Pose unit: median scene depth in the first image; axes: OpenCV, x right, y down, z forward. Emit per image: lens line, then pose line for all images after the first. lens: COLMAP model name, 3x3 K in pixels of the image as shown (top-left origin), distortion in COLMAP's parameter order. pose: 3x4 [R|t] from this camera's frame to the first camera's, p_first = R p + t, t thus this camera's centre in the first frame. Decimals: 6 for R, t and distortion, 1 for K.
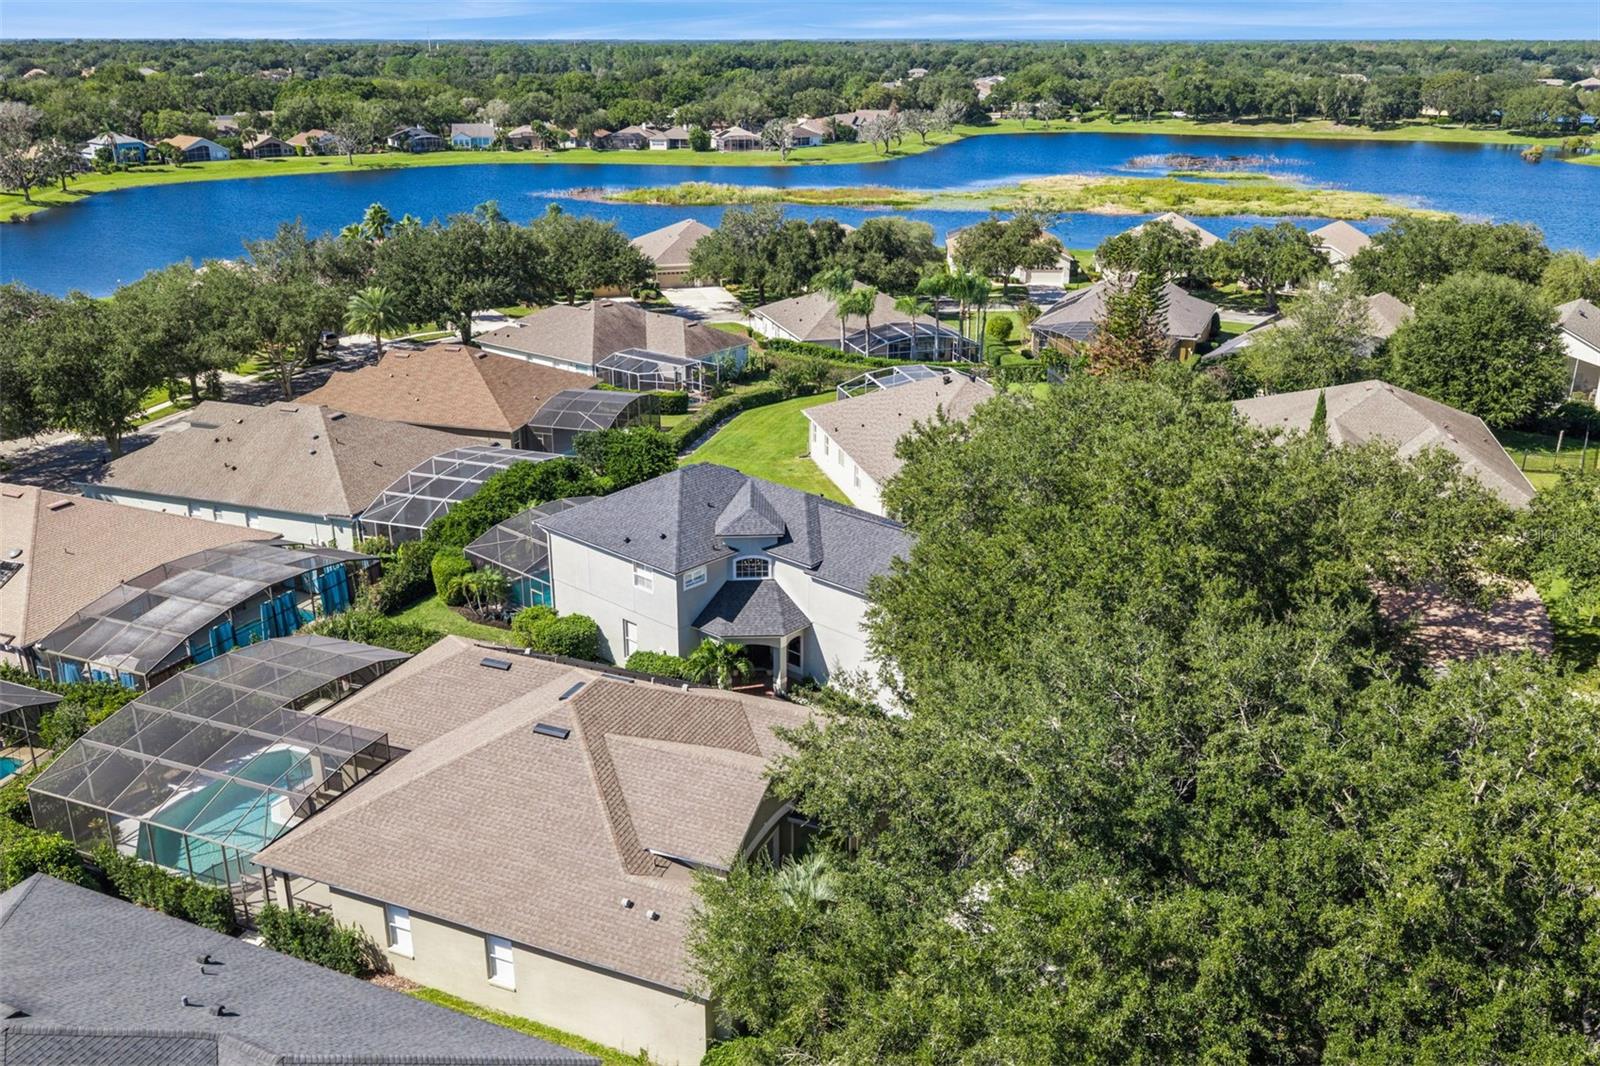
lens RADIAL K [[1349.6, 0, 800.0], [0, 1349.6, 533.0], [0, 0, 1]] dist [0.015414, 0.002605]
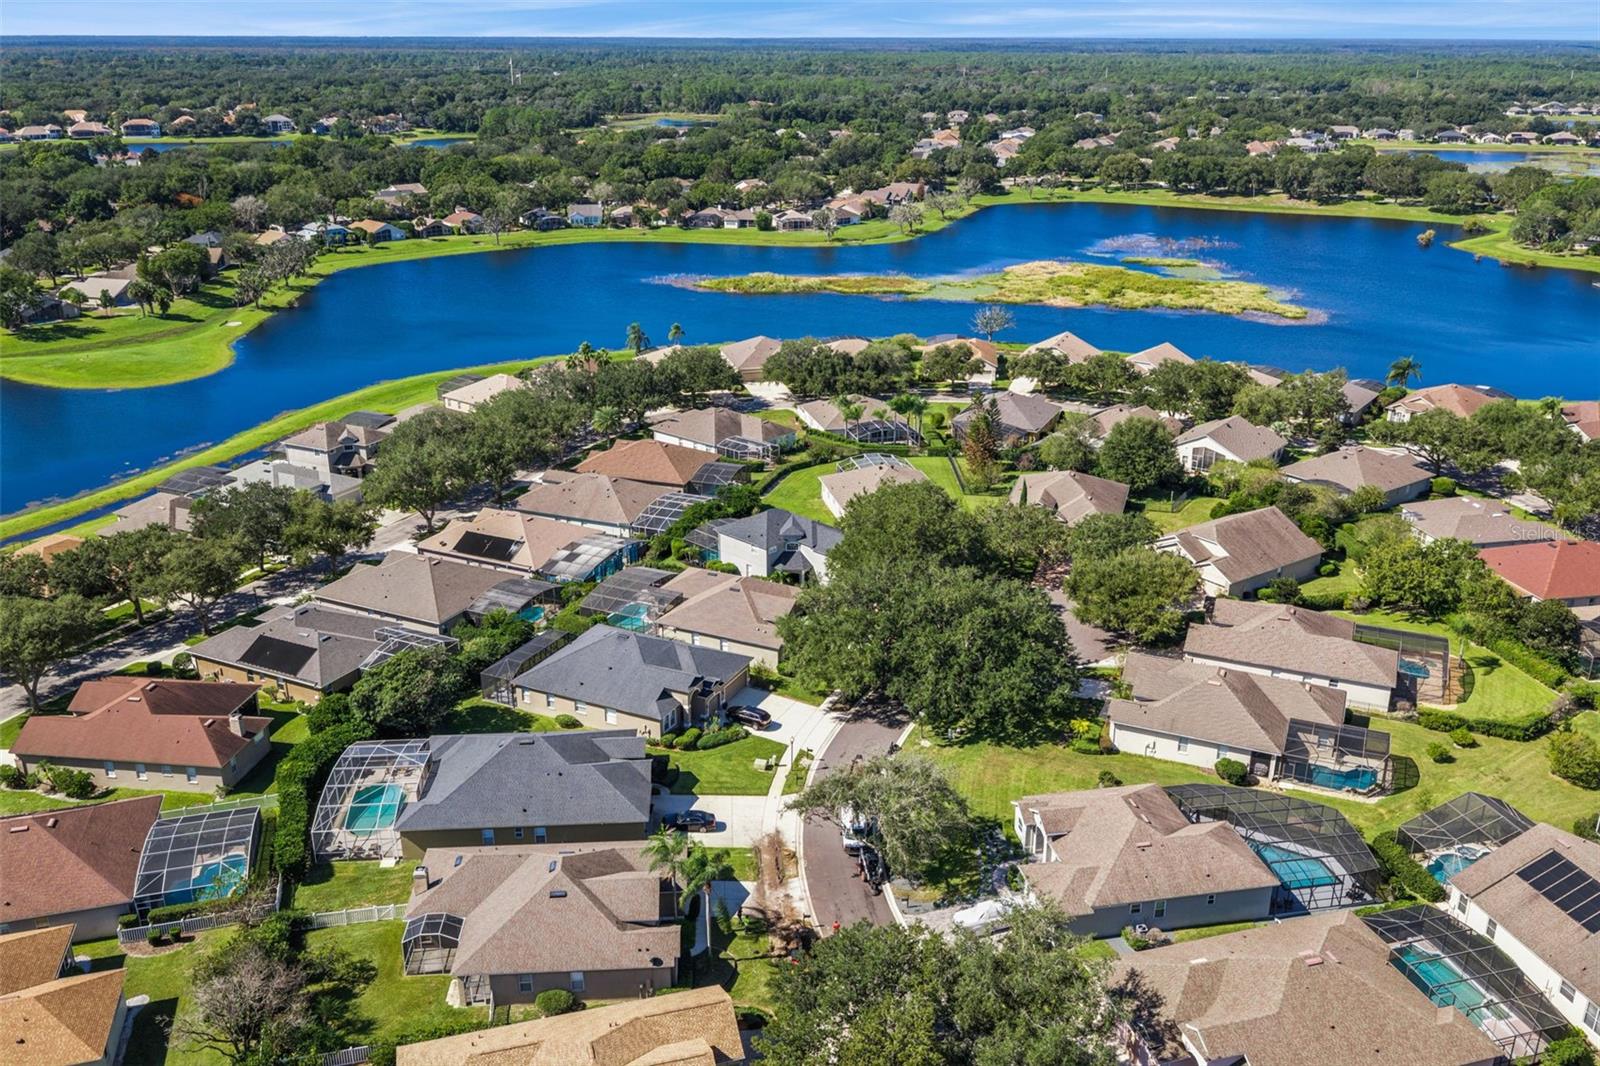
lens RADIAL K [[1349.6, 0, 800.0], [0, 1349.6, 533.0], [0, 0, 1]] dist [0.015414, 0.002605]
pose [[0.999167, 0.015255, -0.037849, 0.015089], [-0.015138, 0.999880, 0.003383, -0.002189], [0.037896, -0.002807, 0.999278, -0.318173]]
